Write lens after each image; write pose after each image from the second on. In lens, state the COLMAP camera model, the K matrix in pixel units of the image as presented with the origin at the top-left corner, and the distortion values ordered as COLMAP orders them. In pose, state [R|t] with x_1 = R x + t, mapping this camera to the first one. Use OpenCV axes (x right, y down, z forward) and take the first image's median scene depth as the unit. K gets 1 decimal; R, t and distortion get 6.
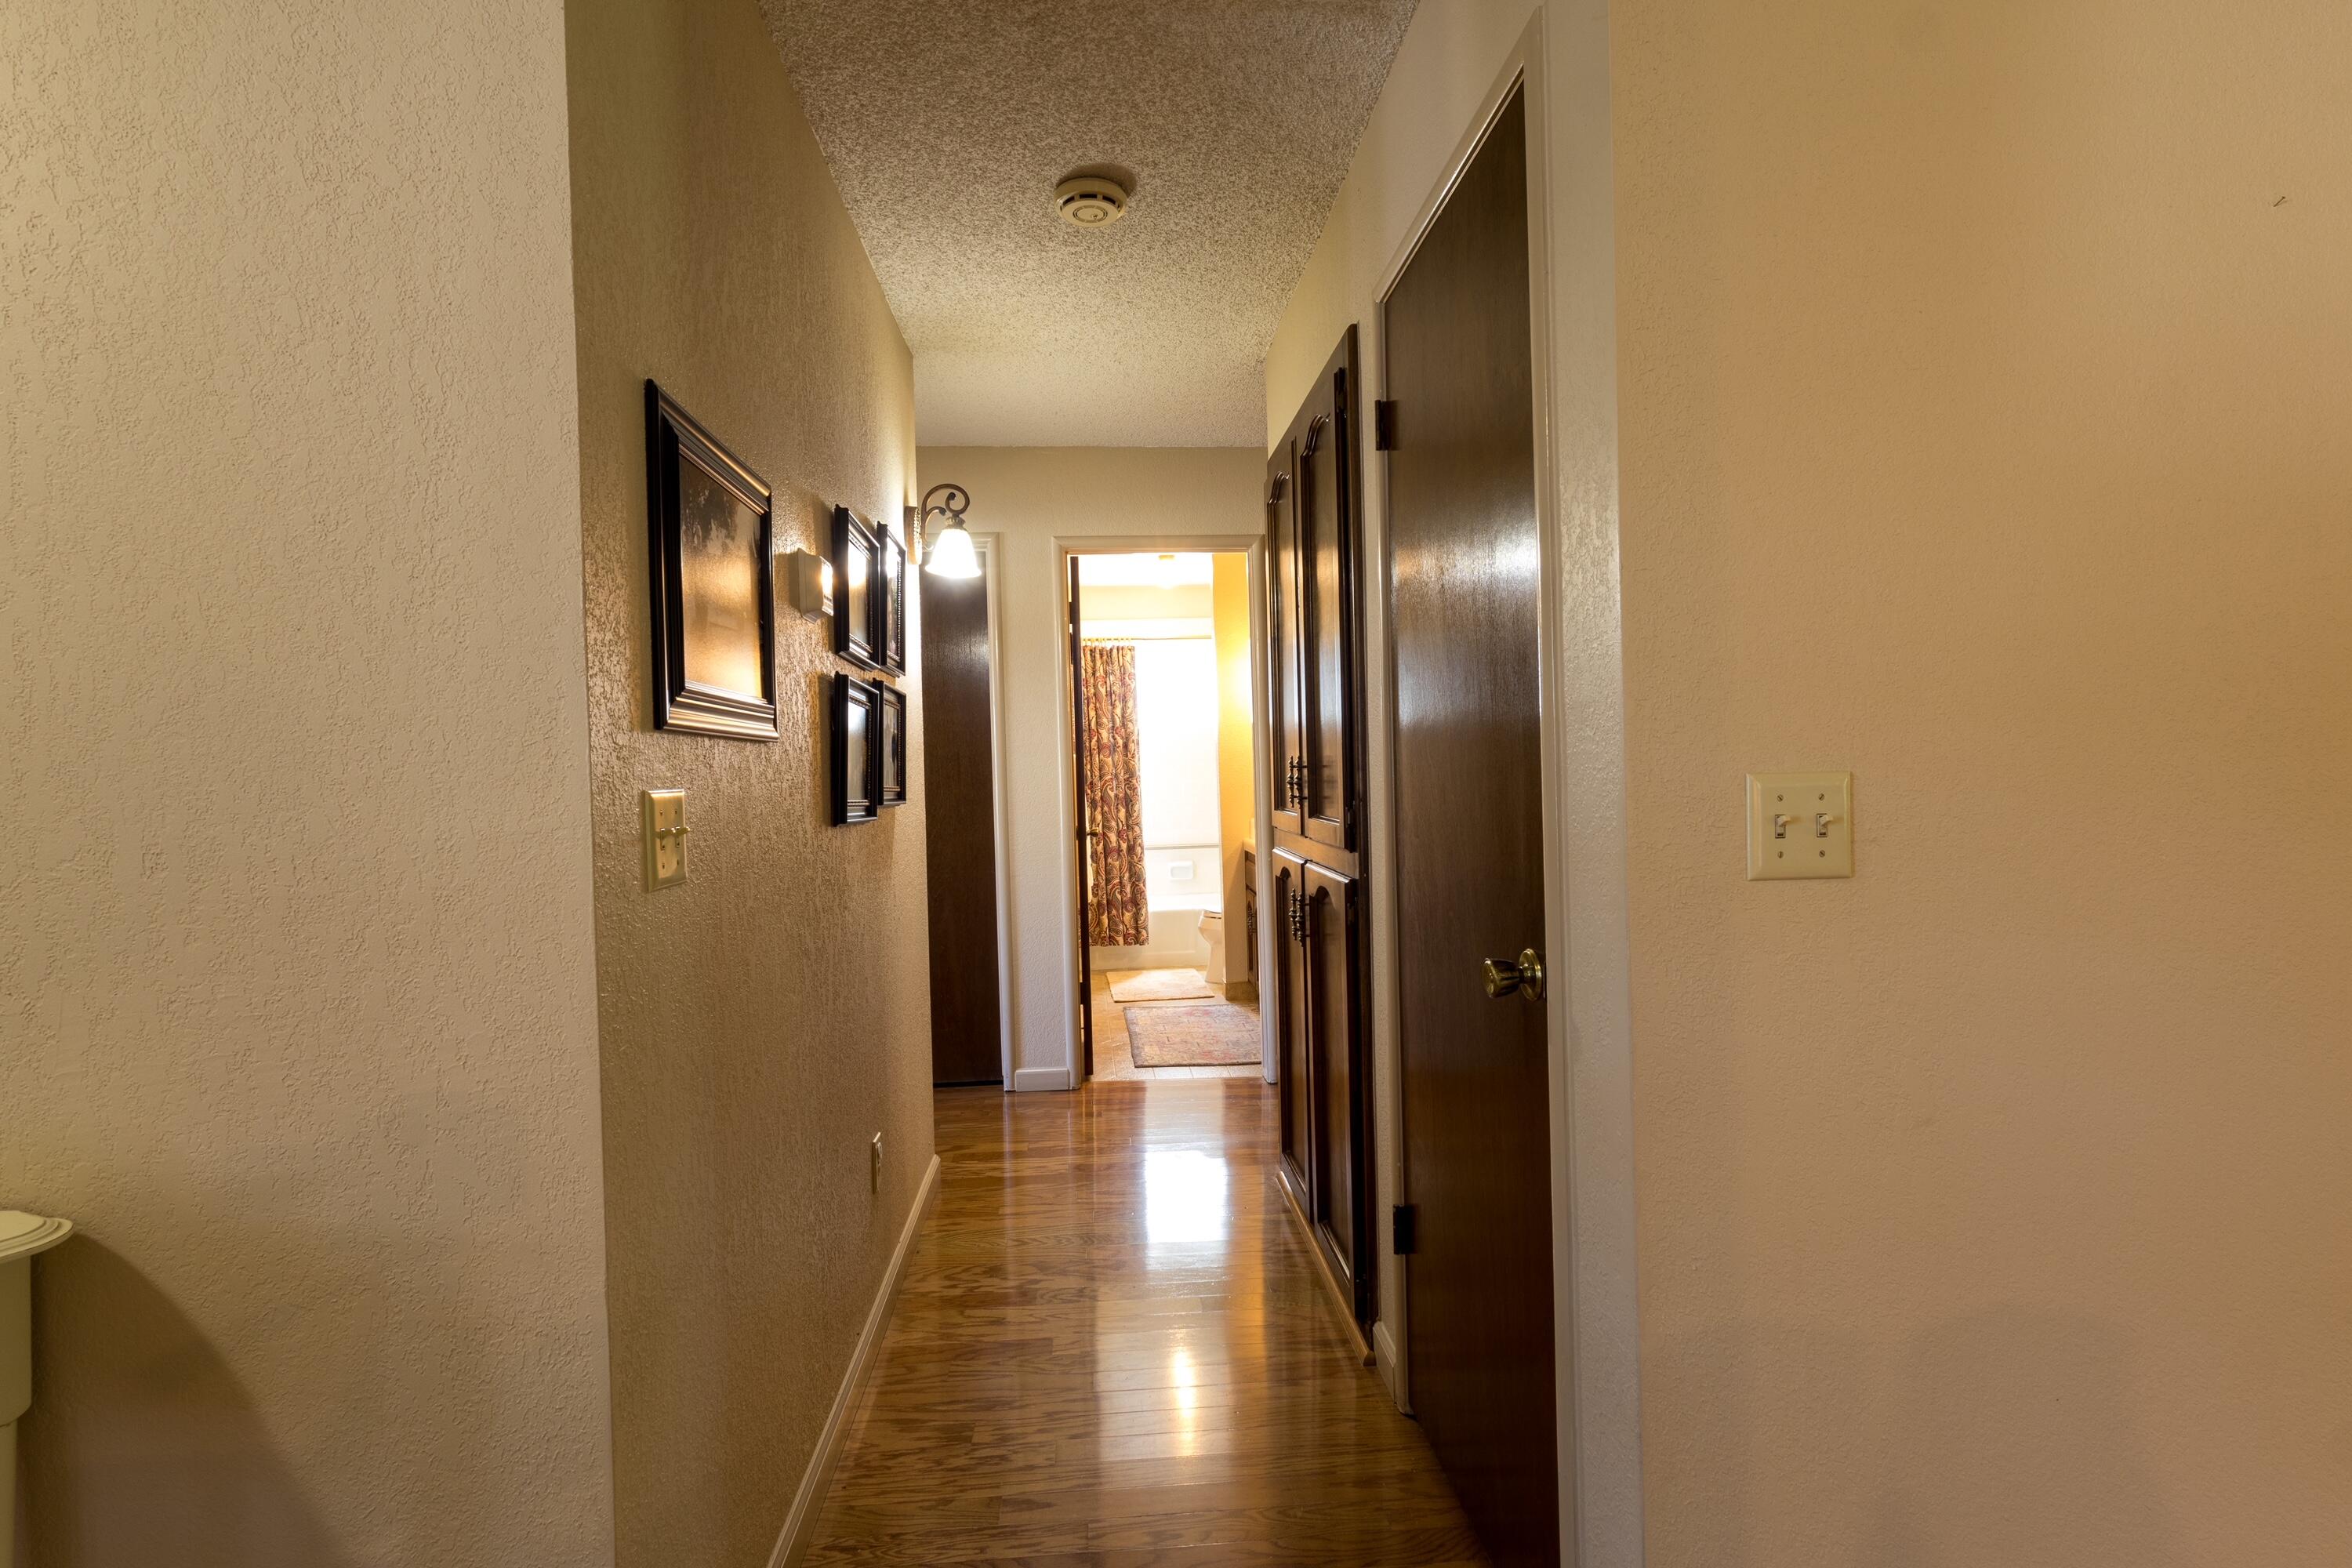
lens RADIAL K [[1146.4, 0, 1178.7], [0, 1146.4, 779.5], [0, 0, 1]] dist [-0.000282, 0.000149]
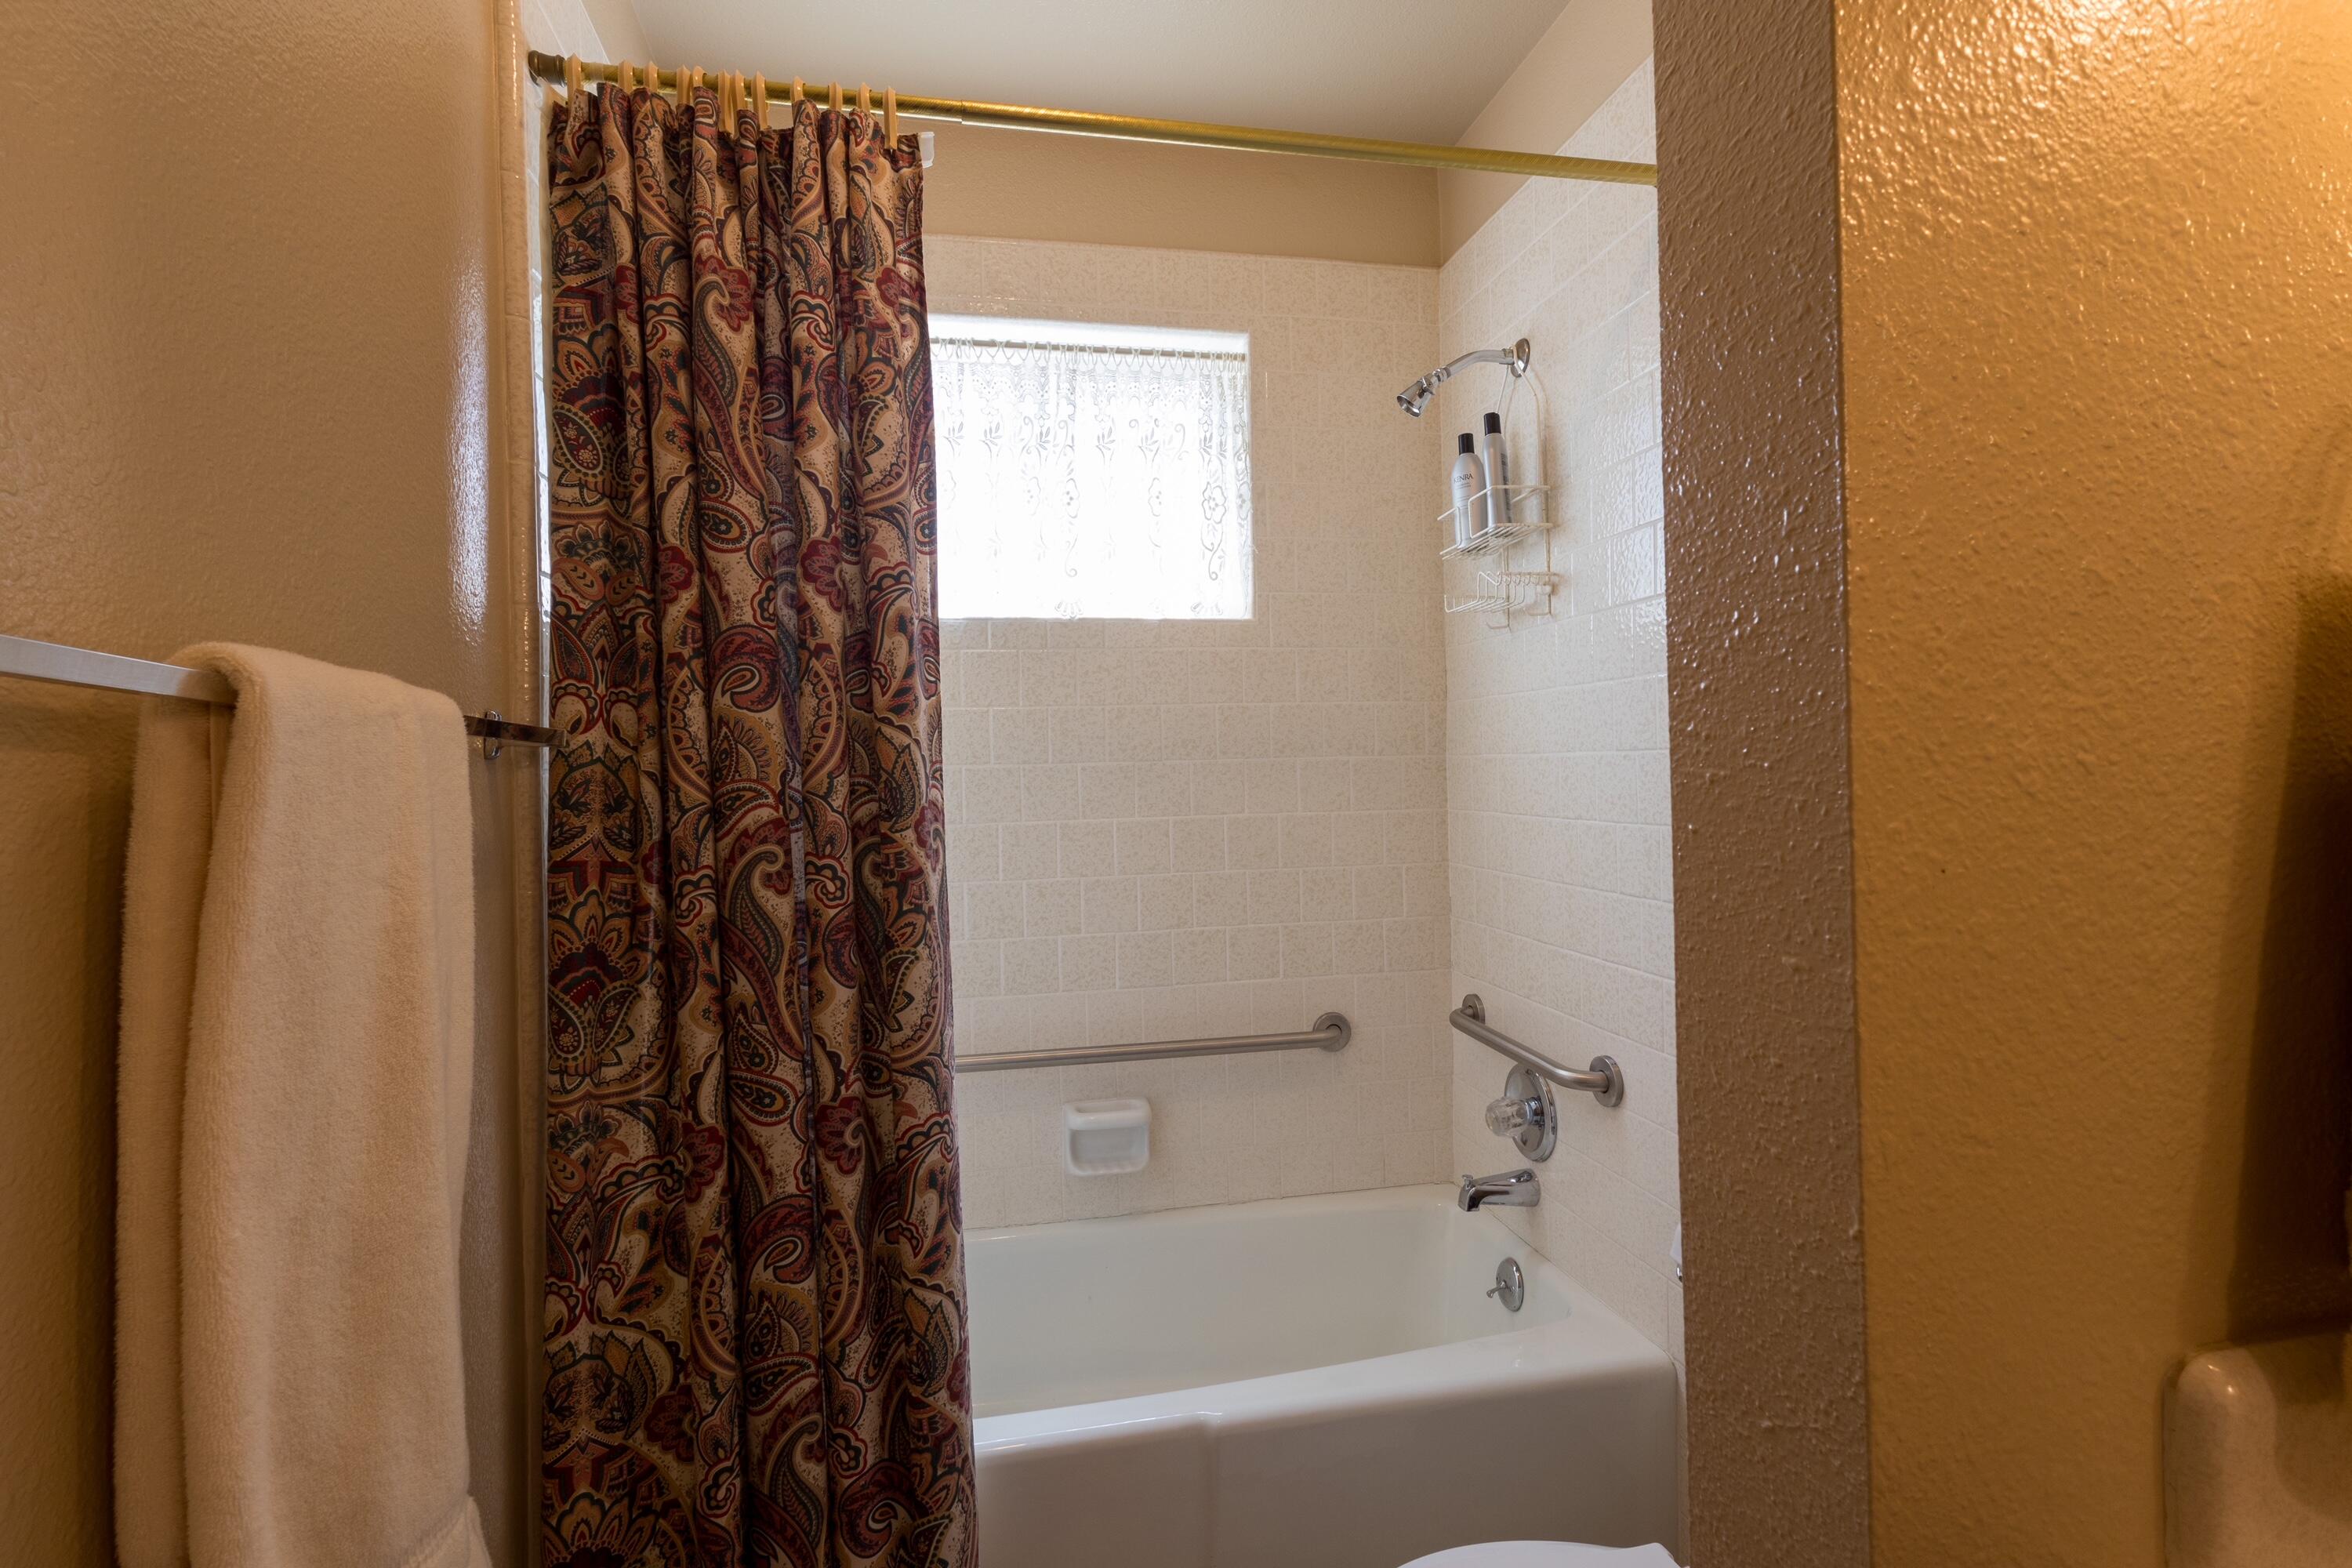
lens RADIAL K [[1146.4, 0, 1178.7], [0, 1146.4, 779.5], [0, 0, 1]] dist [-0.000282, 0.000149]
pose [[0.992489, 0.006456, 0.122162, -0.017562], [-0.005201, 0.999930, -0.010586, -0.006100], [-0.122221, 0.009871, 0.992454, 0.809564]]
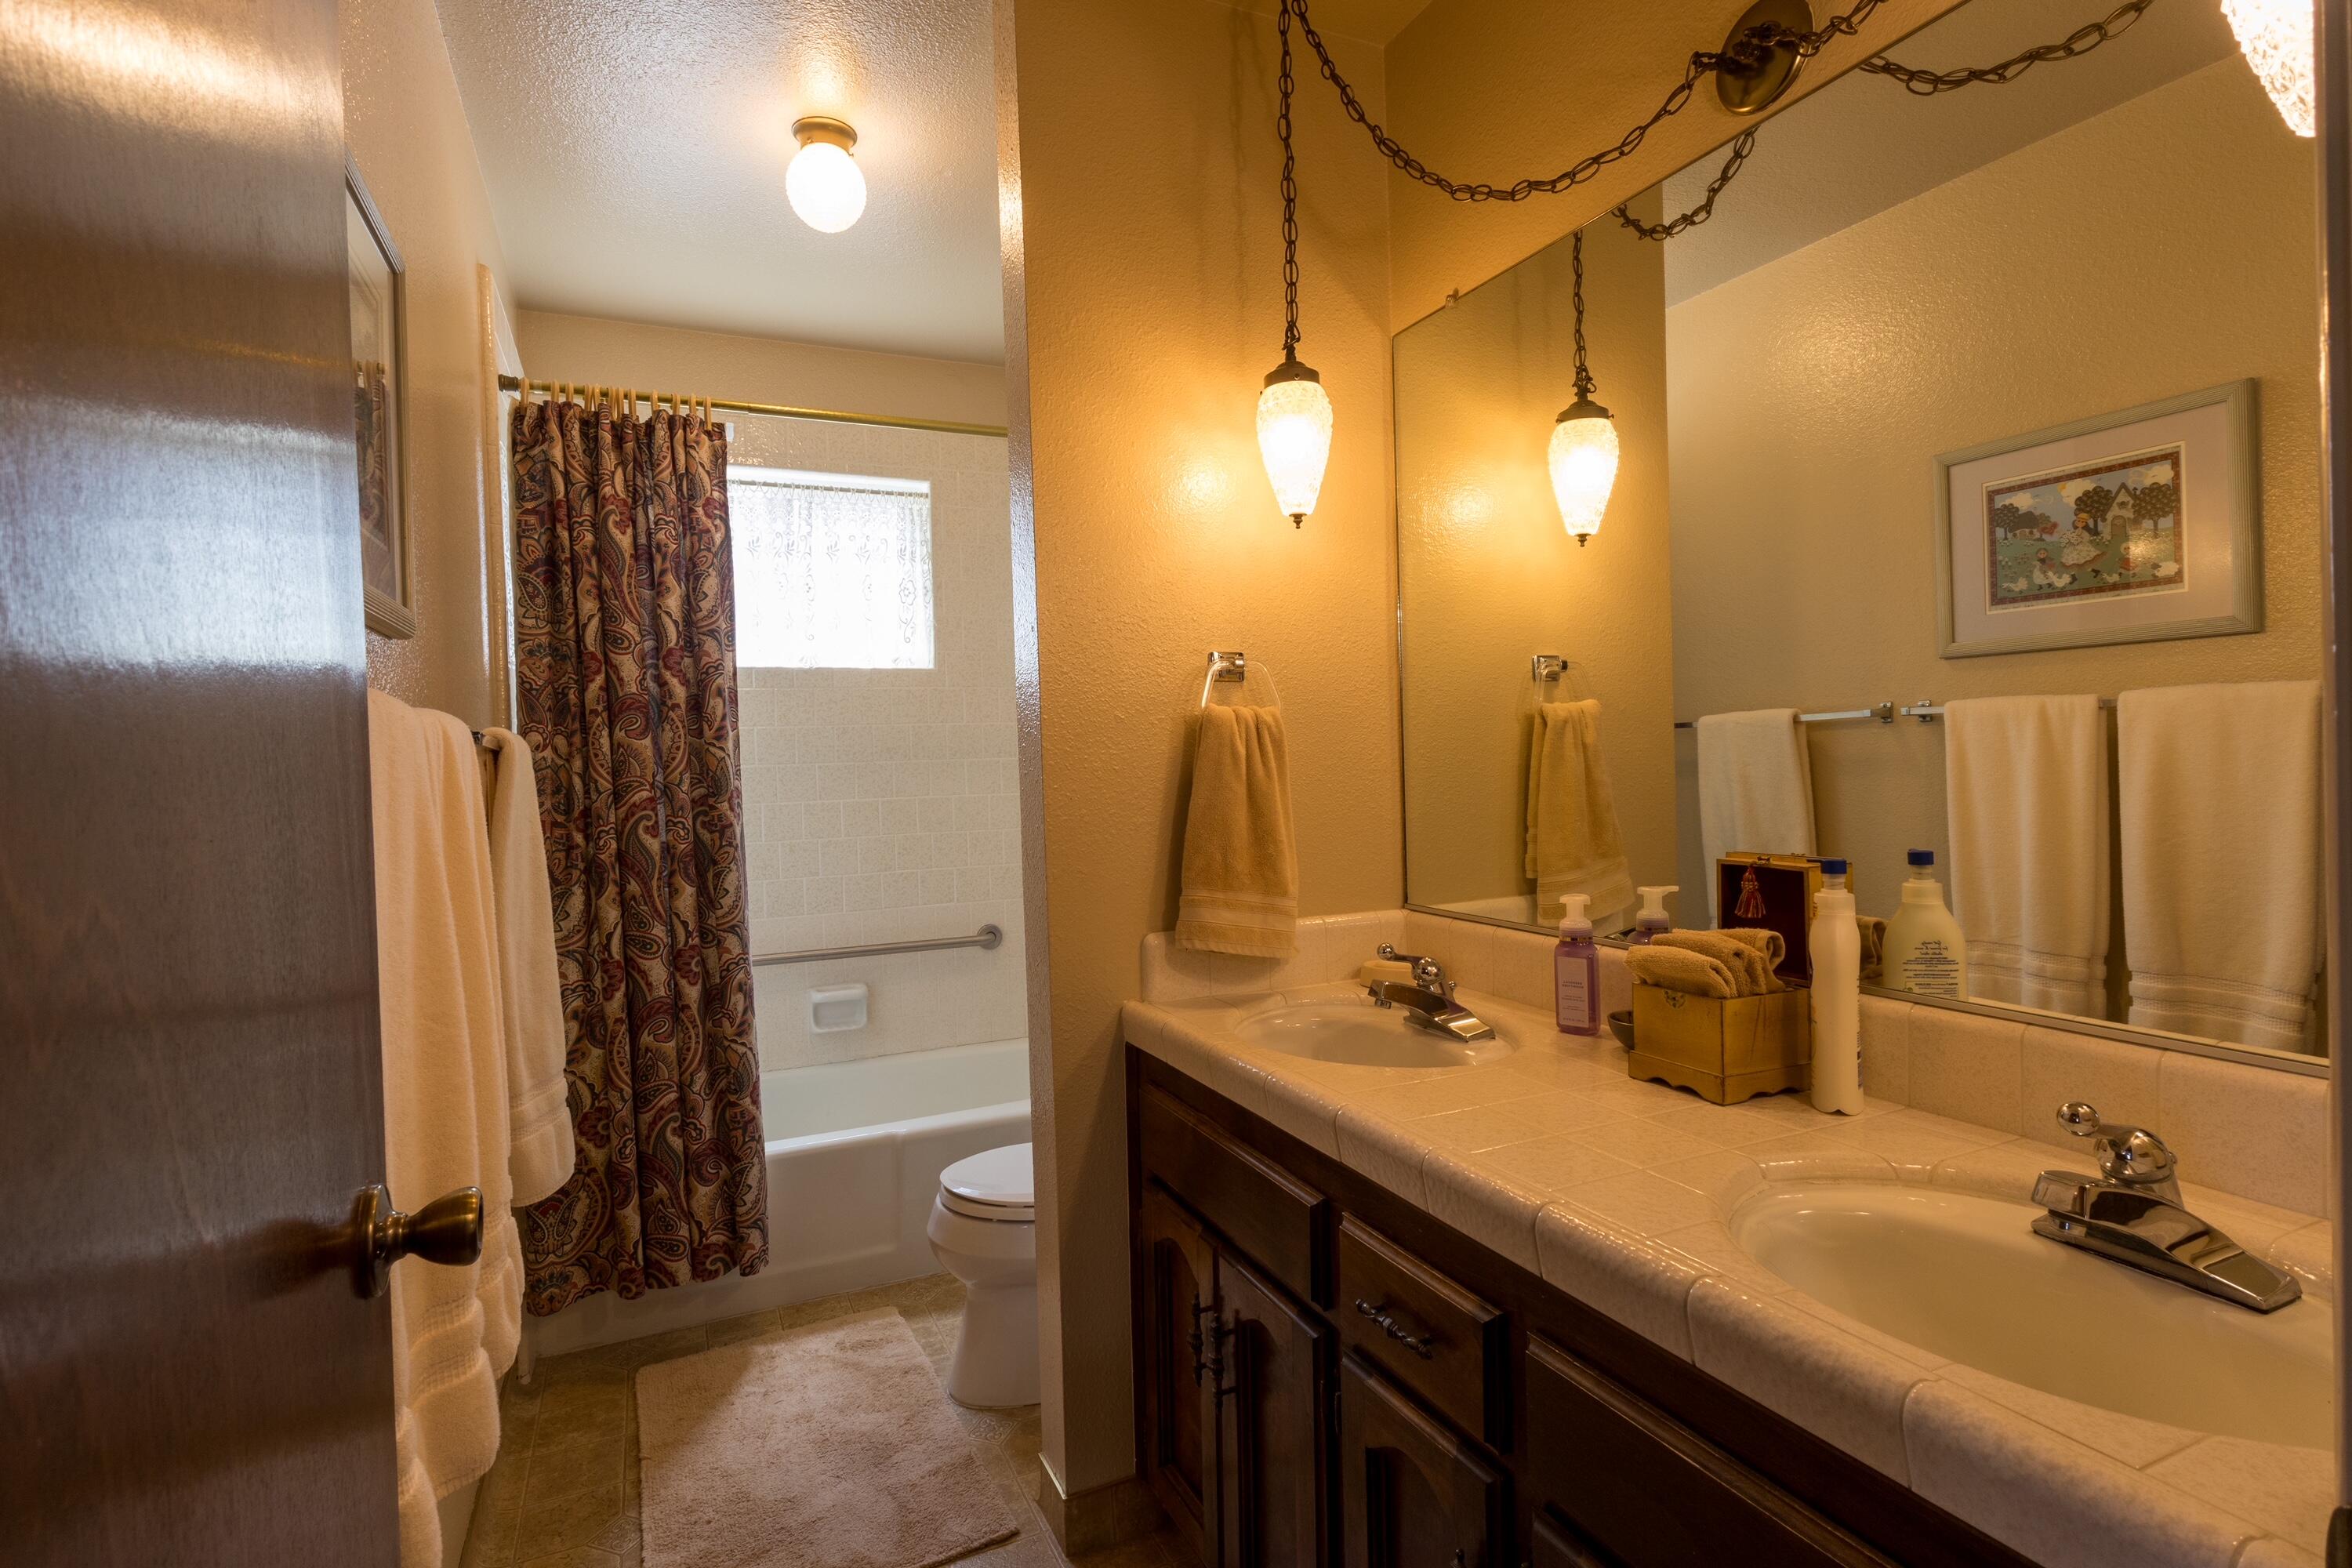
lens RADIAL K [[1146.4, 0, 1178.7], [0, 1146.4, 779.5], [0, 0, 1]] dist [-0.000282, 0.000149]
pose [[0.940313, -0.003093, 0.340297, -0.027122], [0.004287, 0.999987, -0.002758, -0.005064], [-0.340284, 0.004053, 0.940314, 0.623626]]
